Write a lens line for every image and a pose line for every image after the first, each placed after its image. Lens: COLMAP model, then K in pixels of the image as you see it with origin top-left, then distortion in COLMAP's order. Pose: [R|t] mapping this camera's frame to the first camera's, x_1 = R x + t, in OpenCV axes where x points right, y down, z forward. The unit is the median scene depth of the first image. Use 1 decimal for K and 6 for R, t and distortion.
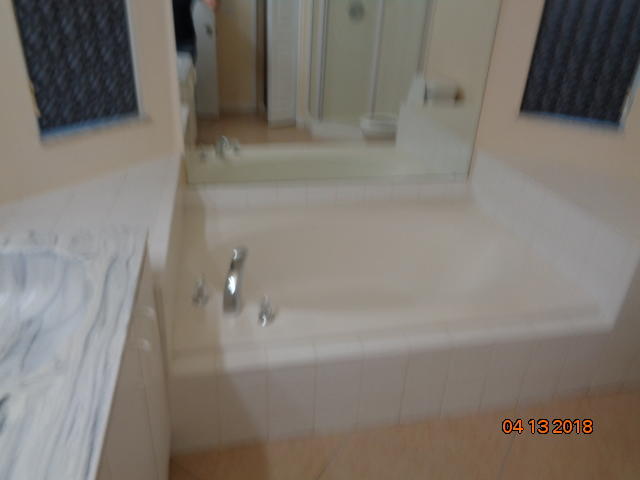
lens RADIAL K [[480.2, 0, 332.8], [0, 480.2, 235.5], [0, 0, 1]] dist [-0.000482, -0.004014]
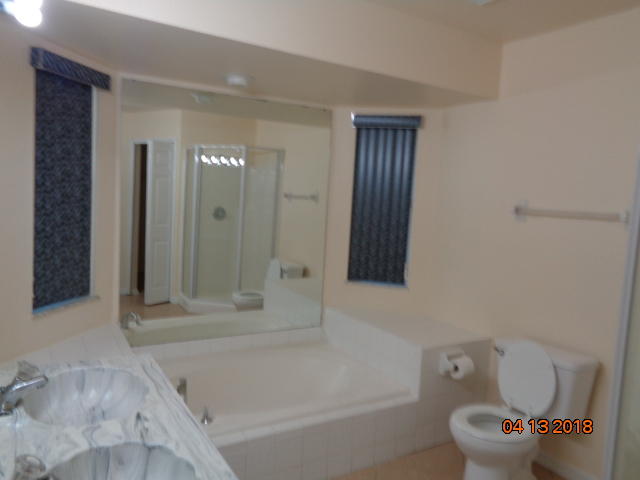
lens RADIAL K [[480.2, 0, 332.8], [0, 480.2, 235.5], [0, 0, 1]] dist [-0.000482, -0.004014]
pose [[0.946004, -0.024783, 0.323206, -0.166662], [0.139699, 0.930898, -0.337509, 0.138706], [-0.292507, 0.364437, 0.884096, -0.444427]]
